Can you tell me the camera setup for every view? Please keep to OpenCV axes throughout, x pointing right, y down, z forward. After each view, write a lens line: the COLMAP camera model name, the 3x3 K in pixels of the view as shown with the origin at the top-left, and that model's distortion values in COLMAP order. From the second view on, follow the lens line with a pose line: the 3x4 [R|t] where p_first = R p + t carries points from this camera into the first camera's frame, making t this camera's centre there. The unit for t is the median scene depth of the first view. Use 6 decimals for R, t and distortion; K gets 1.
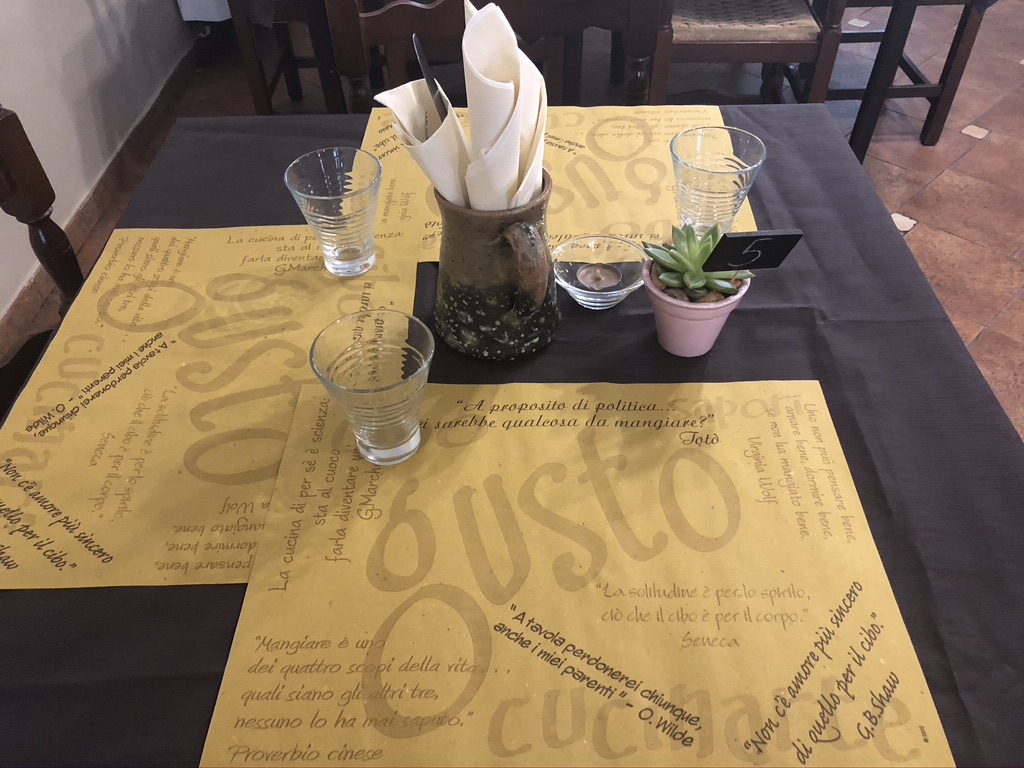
lens RADIAL K [[848.5, 0, 512.0], [0, 848.5, 384.0], [0, 0, 1]] dist [0.028026, -0.006637]
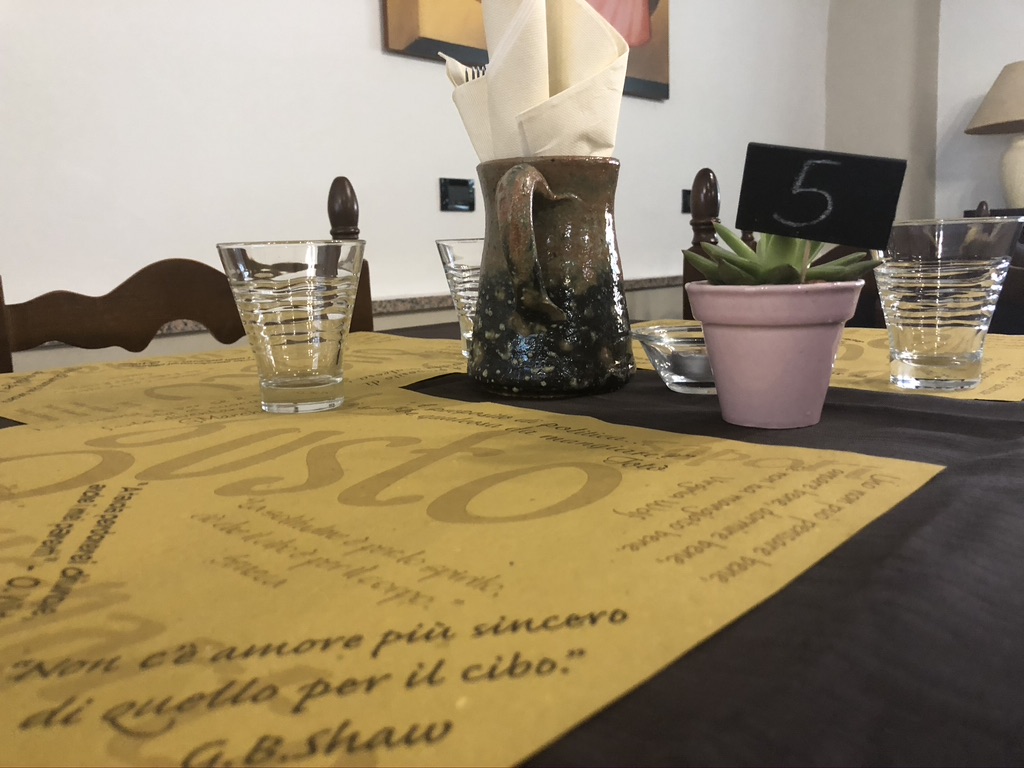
lens RADIAL K [[843.9, 0, 508.5], [0, 843.9, 383.1], [0, 0, 1]] dist [0.047101, -0.048690]
pose [[0.743012, 0.097636, -0.662118, 0.663115], [-0.454557, 0.799741, -0.392162, 0.352617], [0.491234, 0.592352, 0.638599, 0.738896]]
